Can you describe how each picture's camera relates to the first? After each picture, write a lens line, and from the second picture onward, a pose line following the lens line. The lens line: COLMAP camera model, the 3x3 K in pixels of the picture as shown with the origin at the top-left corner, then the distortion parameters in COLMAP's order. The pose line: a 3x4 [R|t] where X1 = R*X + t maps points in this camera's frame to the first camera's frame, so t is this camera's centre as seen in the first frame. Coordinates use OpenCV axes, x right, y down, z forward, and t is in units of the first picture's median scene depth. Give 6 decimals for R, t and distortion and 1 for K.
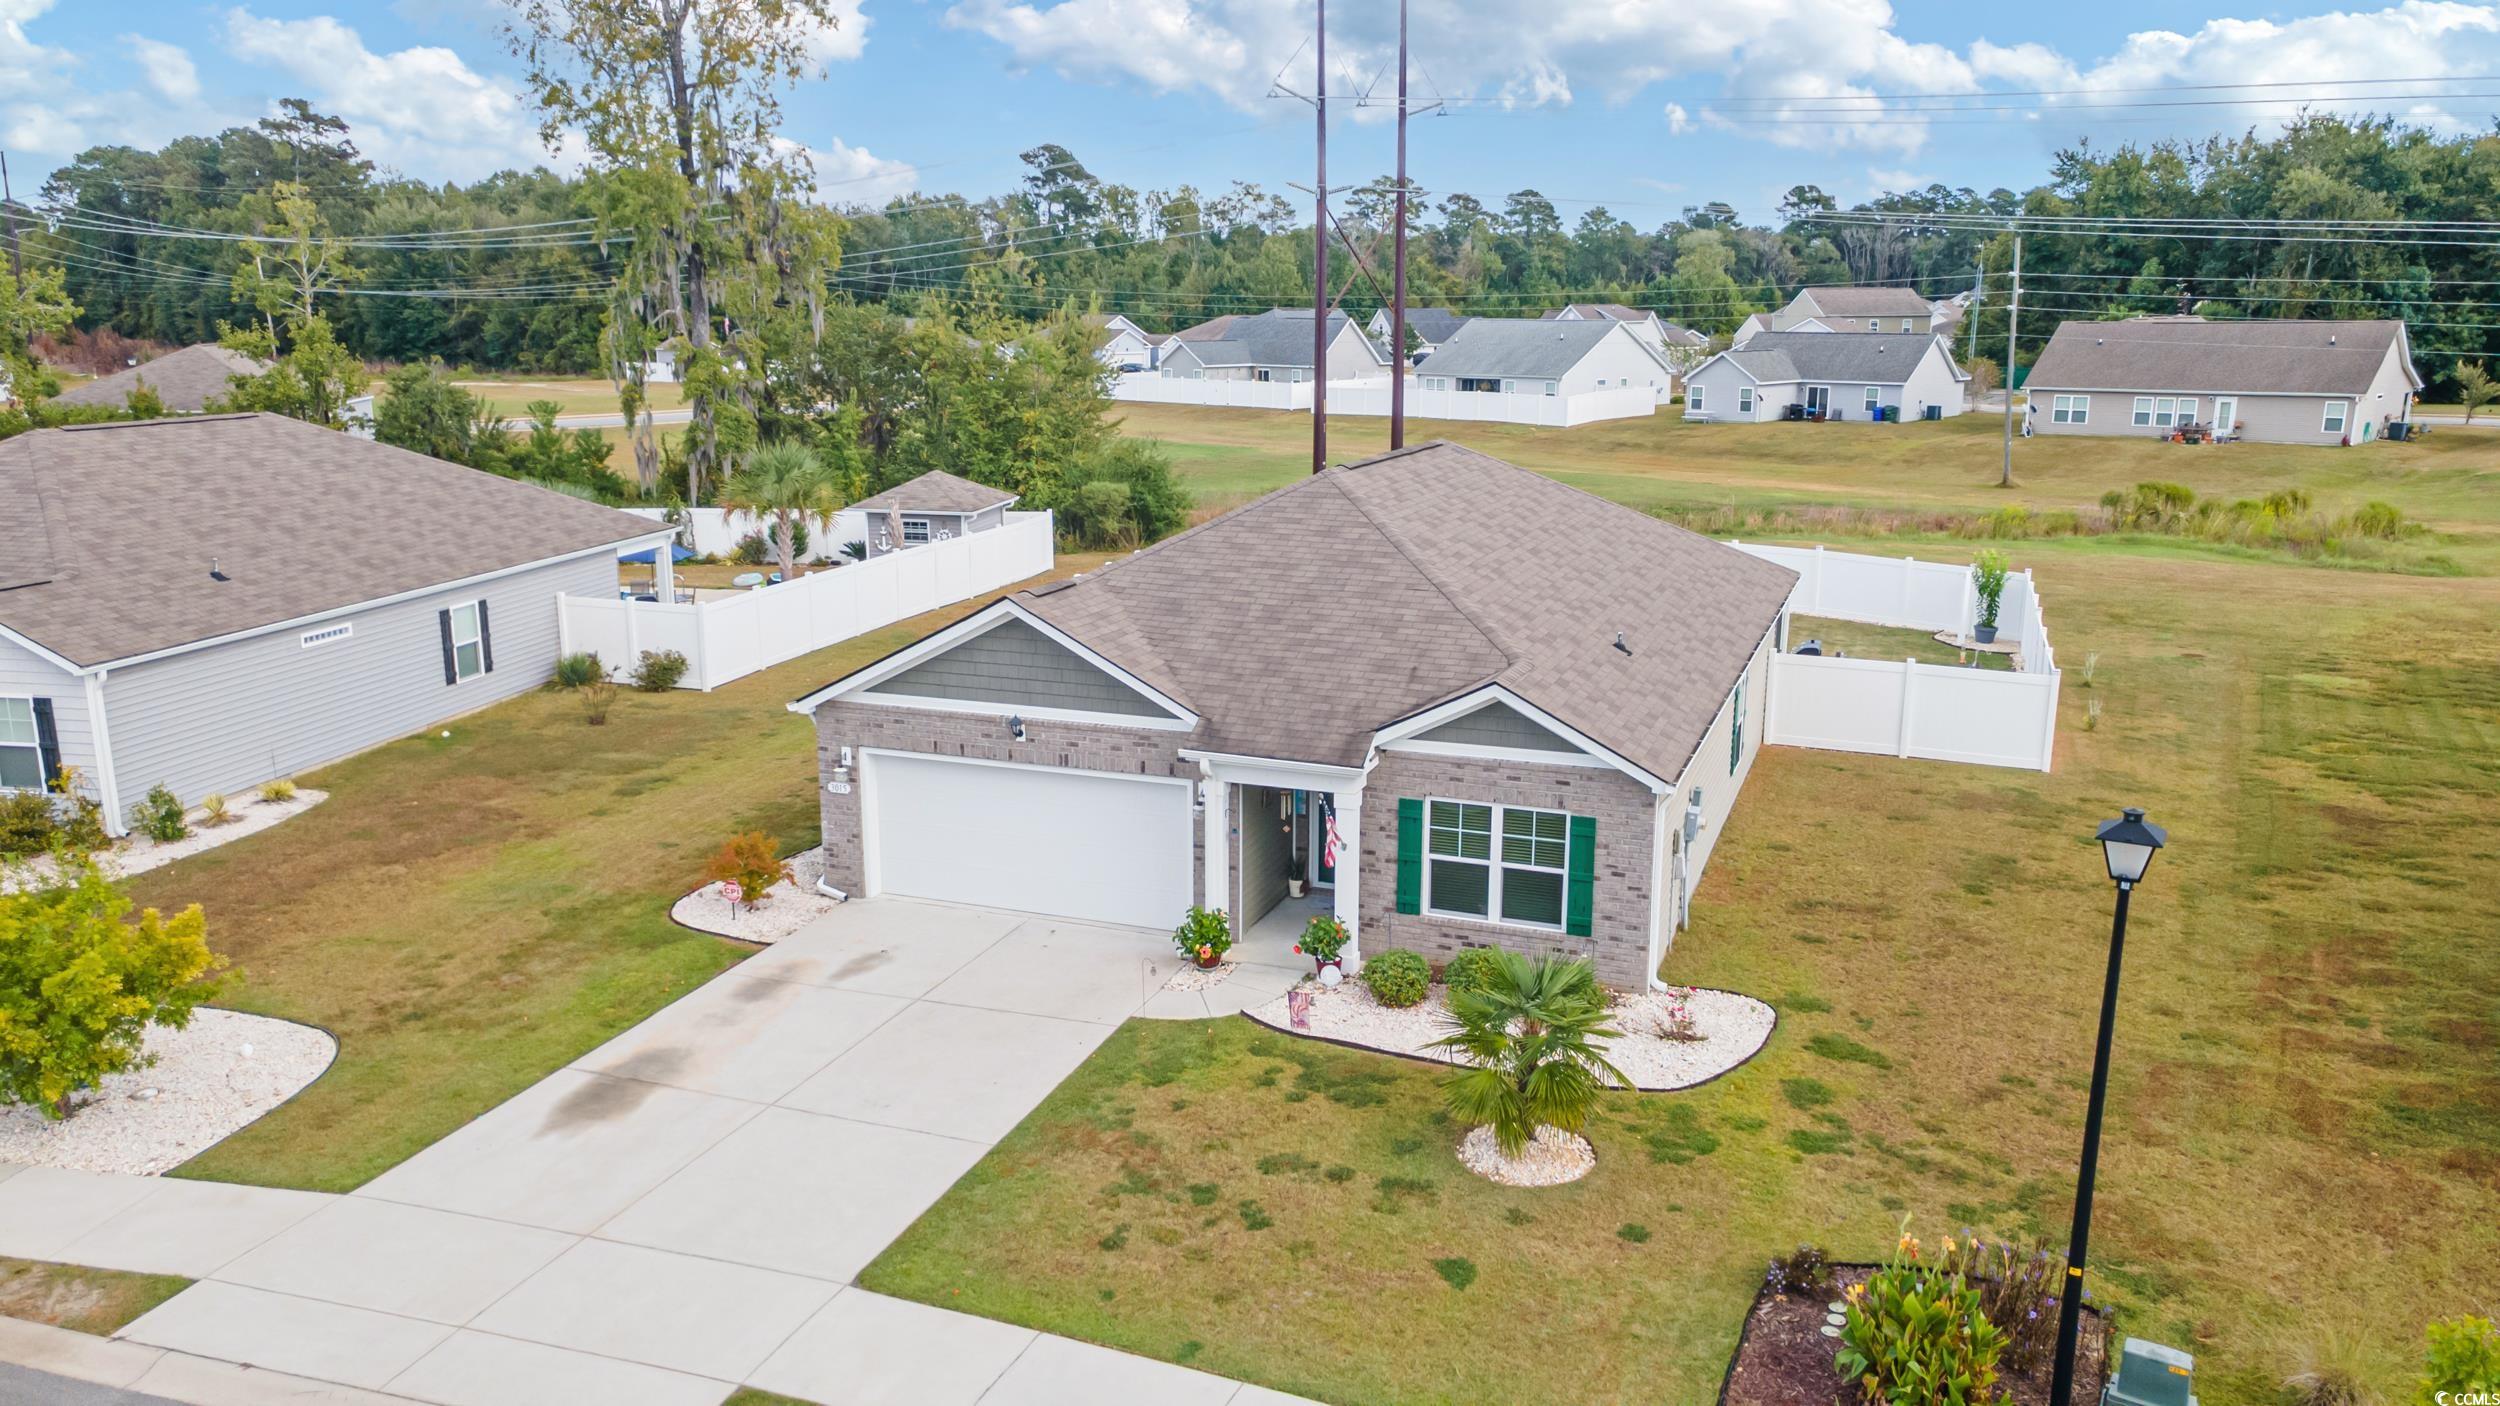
lens RADIAL K [[1803.5, 0, 1265.6], [0, 1803.5, 698.8], [0, 0, 1]] dist [0.032267, 0.021434]
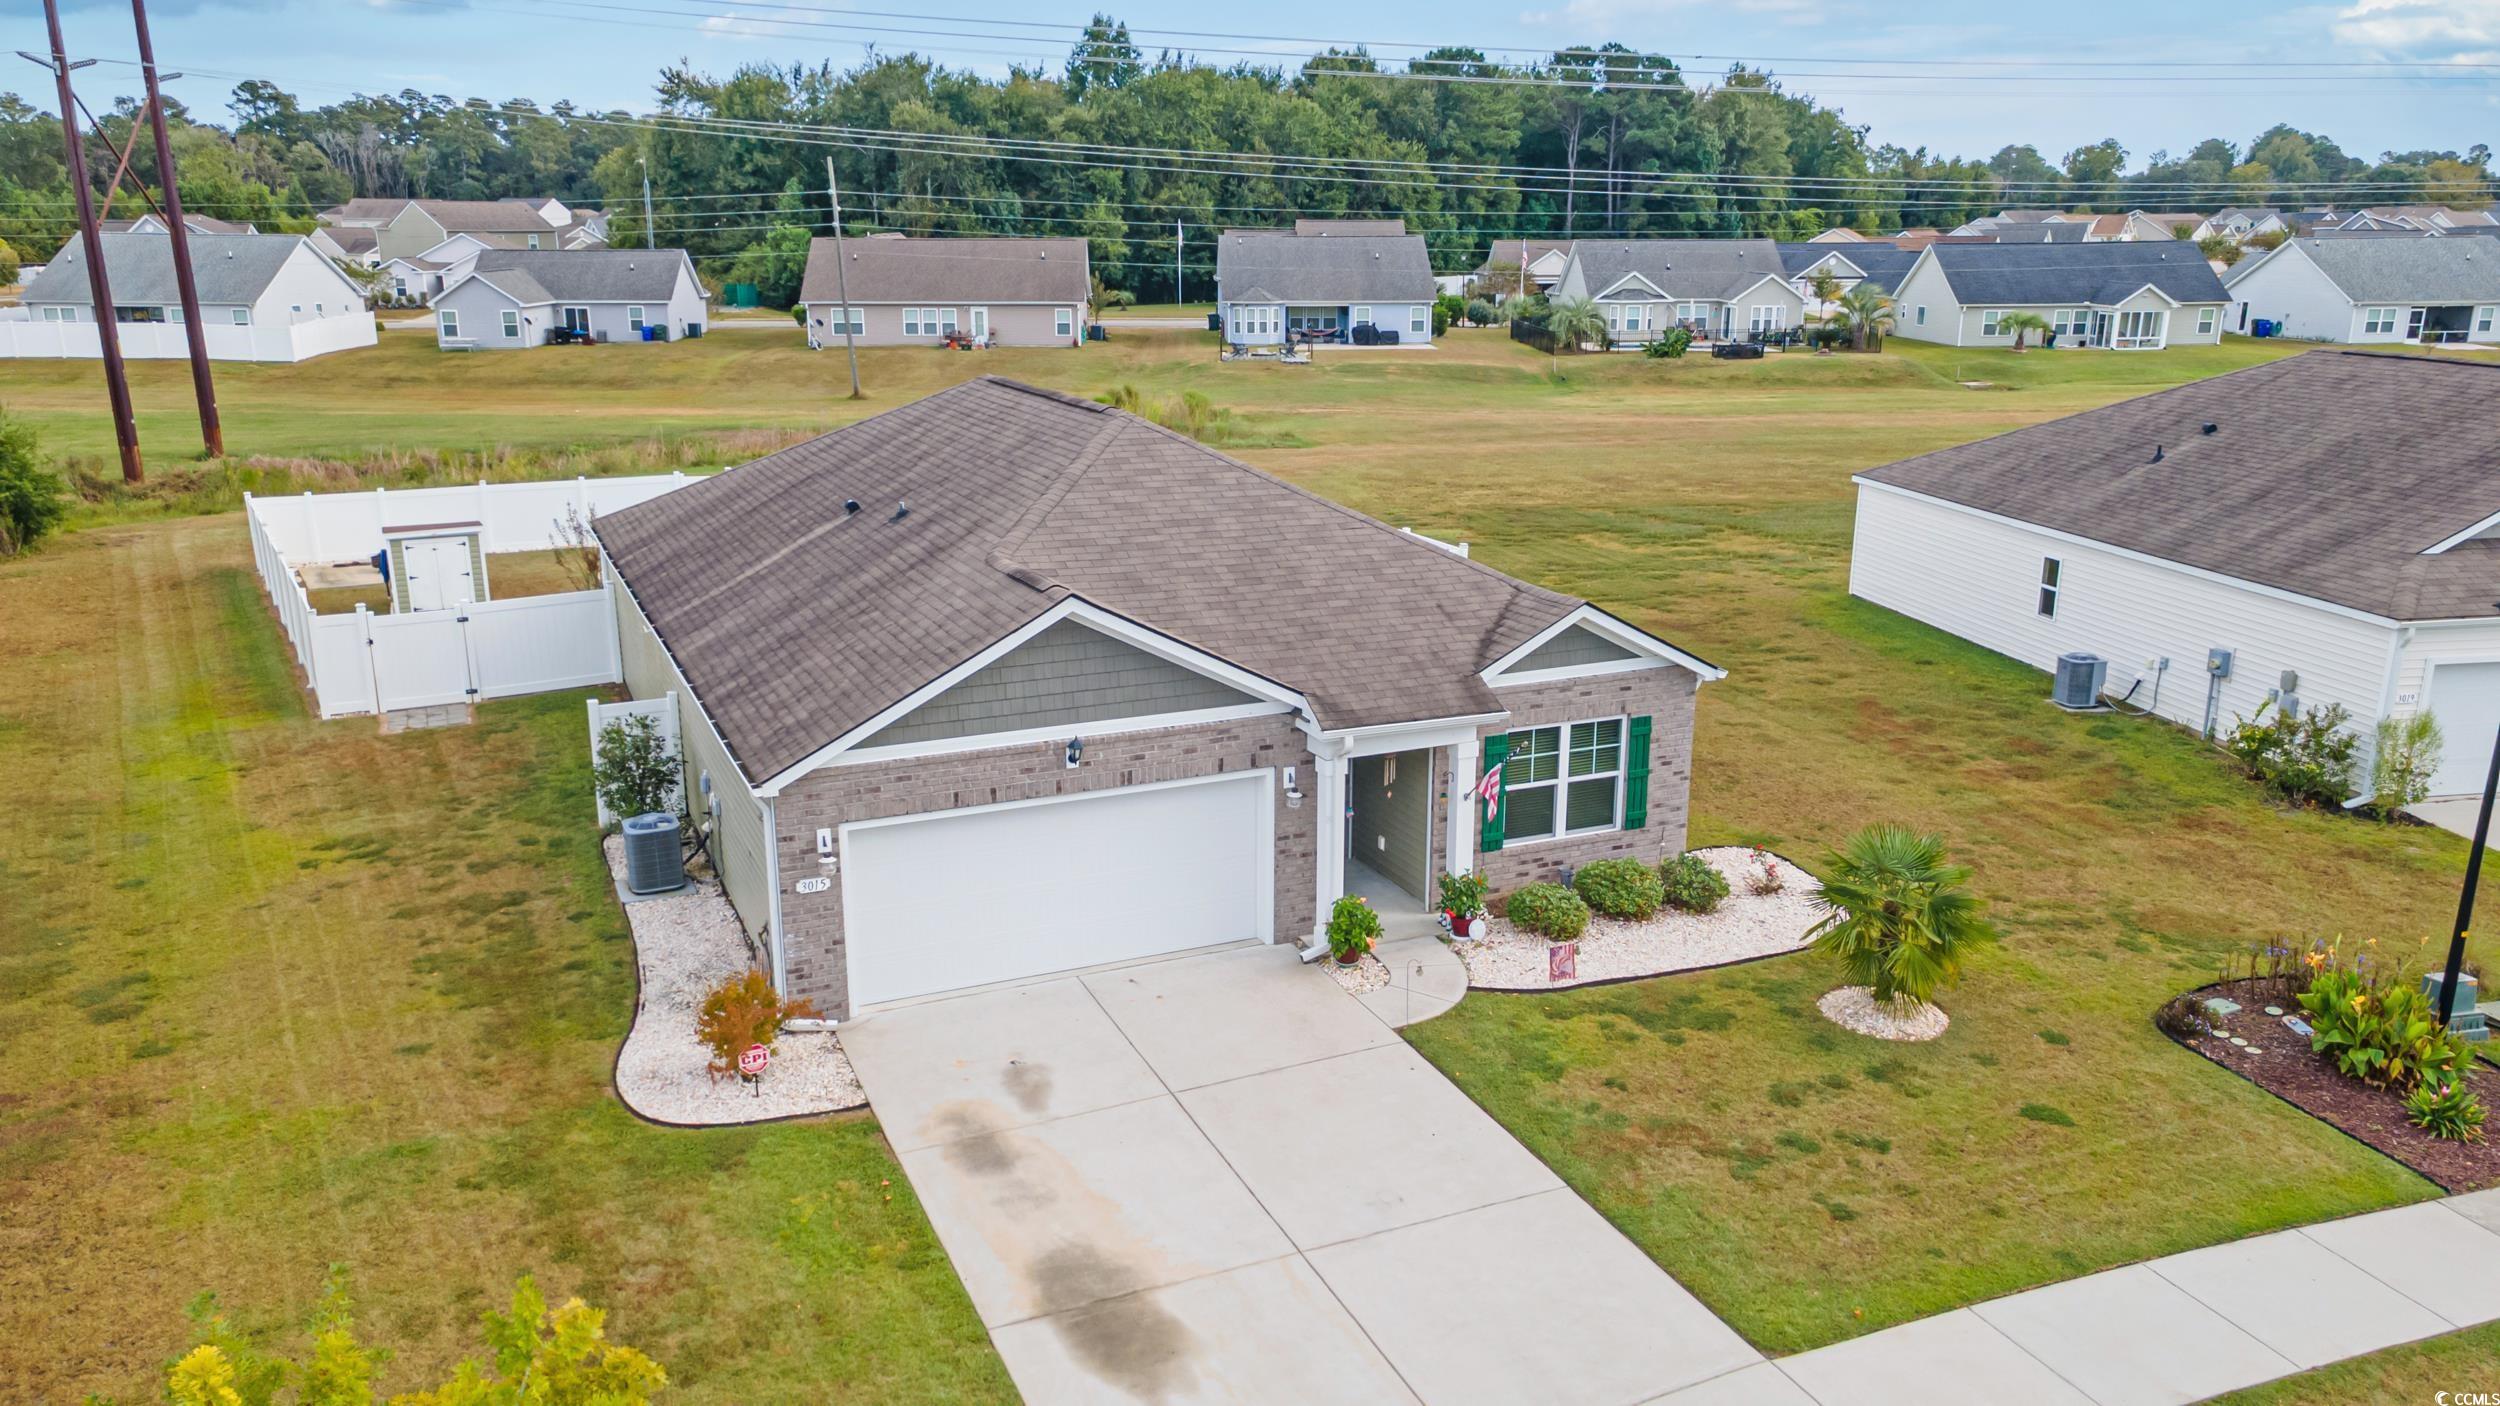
lens RADIAL K [[1803.5, 0, 1238.6], [0, 1803.5, 715.5], [0, 0, 1]] dist [0.032267, 0.021434]
pose [[0.711528, -0.188015, 0.677037, -0.670284], [0.151941, 0.981909, 0.112997, -0.085779], [-0.686034, 0.022469, 0.727223, 0.374001]]
